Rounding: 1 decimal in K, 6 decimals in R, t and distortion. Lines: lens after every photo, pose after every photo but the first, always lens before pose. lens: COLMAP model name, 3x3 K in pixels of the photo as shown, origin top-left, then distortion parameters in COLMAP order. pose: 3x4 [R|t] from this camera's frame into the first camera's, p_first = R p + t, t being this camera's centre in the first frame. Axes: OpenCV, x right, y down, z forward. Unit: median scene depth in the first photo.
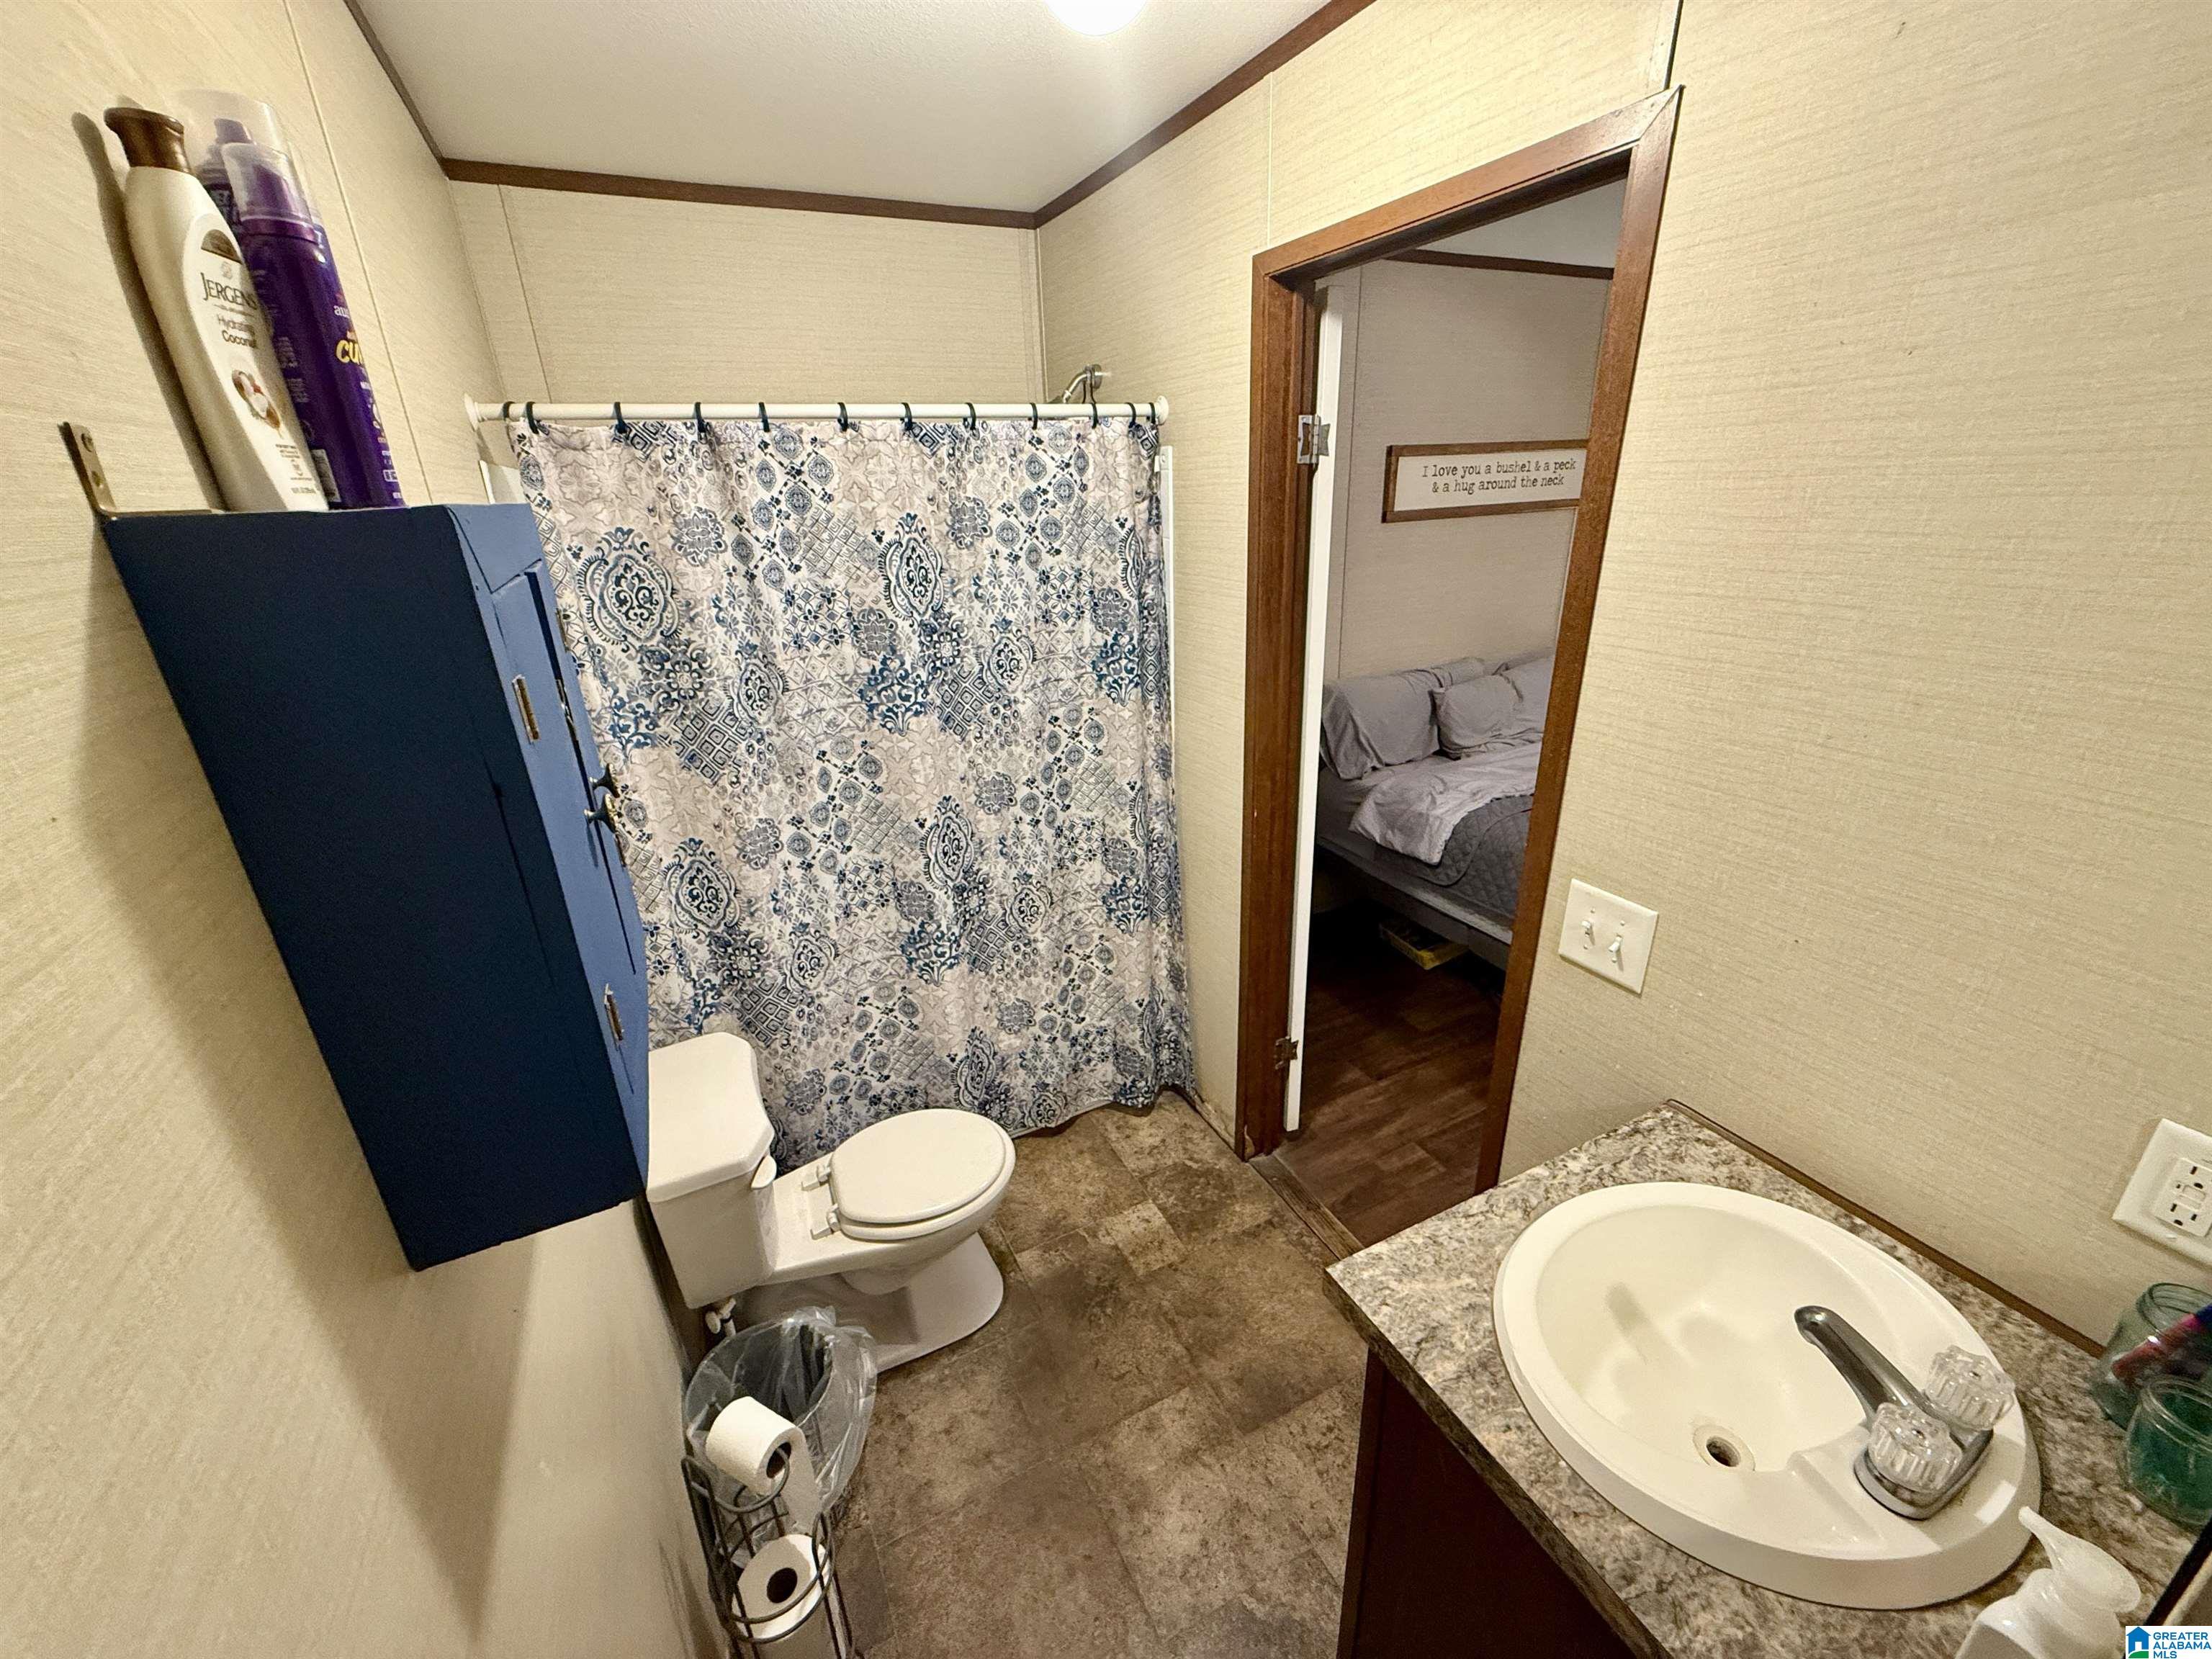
lens RADIAL K [[883.5, 0, 1103.2], [0, 883.5, 833.5], [0, 0, 1]] dist [0.000870, 0.000324]
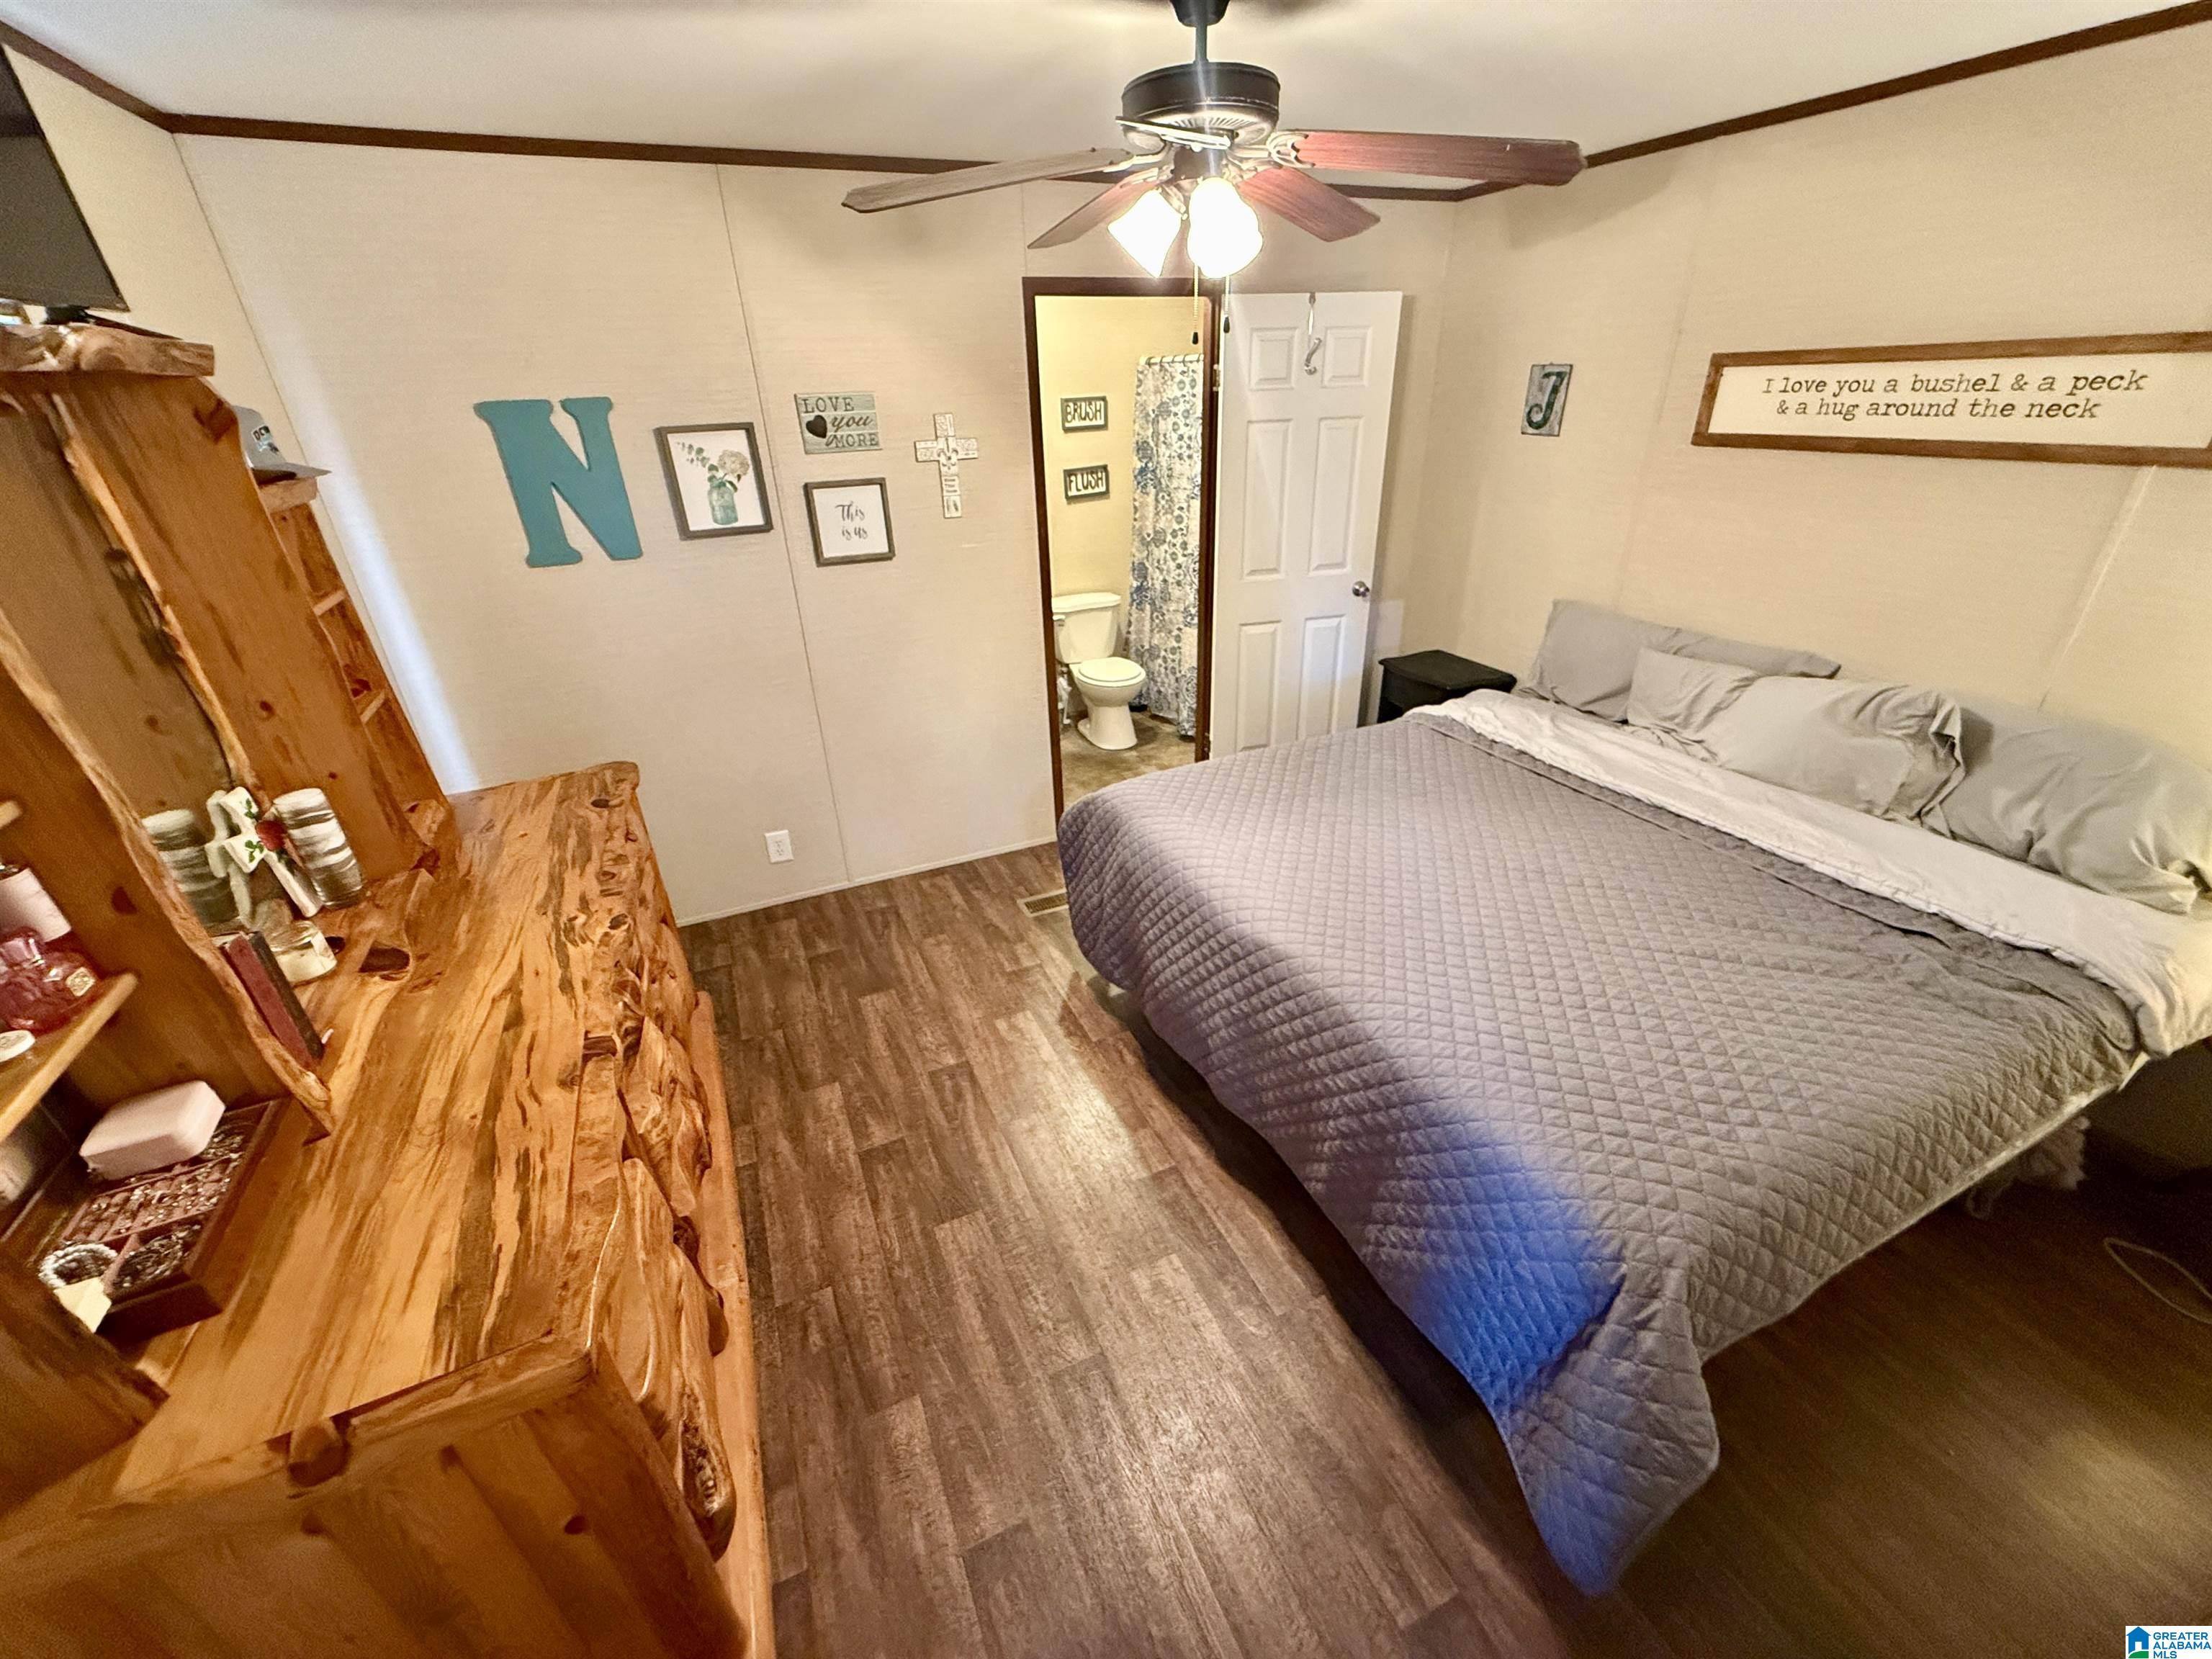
lens RADIAL K [[883.5, 0, 1109.2], [0, 883.5, 835.2], [0, 0, 1]] dist [0.000870, 0.000324]
pose [[-0.009566, 0.492284, -0.870382, 1.245851], [-0.342880, 0.816037, 0.465315, -0.238339], [0.939331, 0.302888, 0.160988, 0.418699]]
